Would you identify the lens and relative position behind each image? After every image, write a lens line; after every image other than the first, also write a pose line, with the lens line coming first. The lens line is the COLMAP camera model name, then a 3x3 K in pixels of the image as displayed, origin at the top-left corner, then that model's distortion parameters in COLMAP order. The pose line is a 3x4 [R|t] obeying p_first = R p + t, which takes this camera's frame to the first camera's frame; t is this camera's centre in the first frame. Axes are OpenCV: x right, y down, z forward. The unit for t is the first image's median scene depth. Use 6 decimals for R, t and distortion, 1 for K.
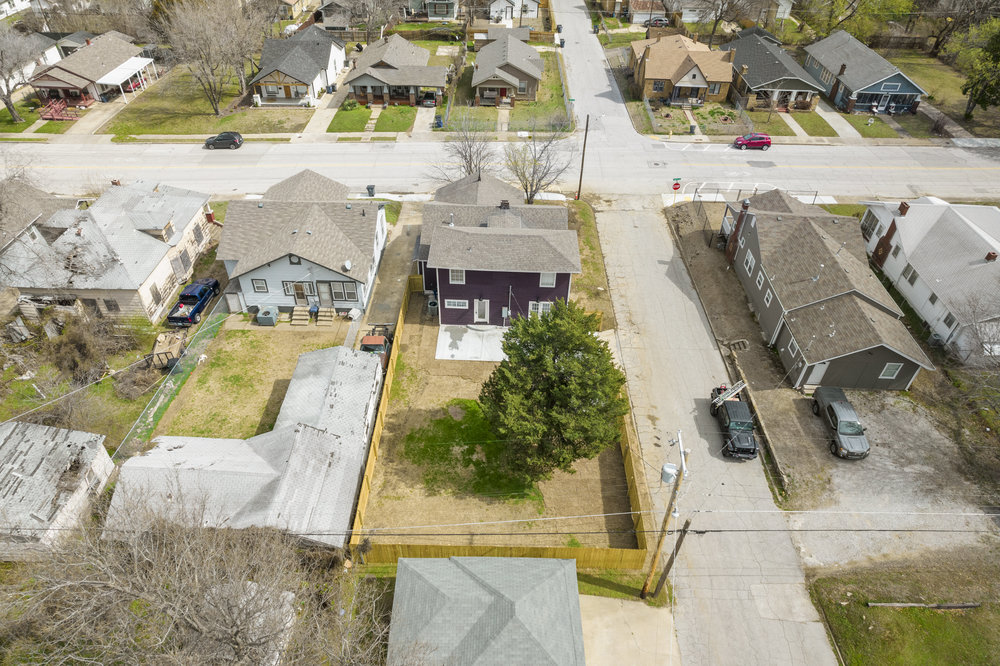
lens RADIAL K [[648.3, 0, 495.3], [0, 648.3, 332.9], [0, 0, 1]] dist [-0.078821, 0.070881]
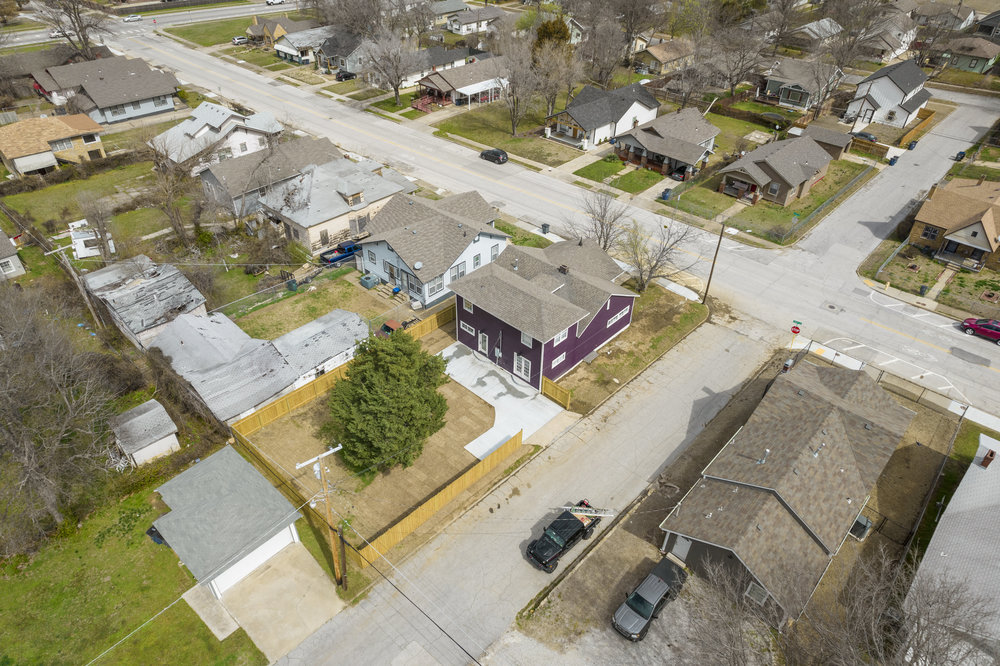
lens RADIAL K [[648.3, 0, 495.3], [0, 648.3, 332.9], [0, 0, 1]] dist [-0.078821, 0.070881]
pose [[0.744054, 0.401495, -0.534028, 0.431517], [-0.434469, 0.897979, 0.069783, -0.100599], [0.507563, 0.180097, 0.842582, 0.036430]]
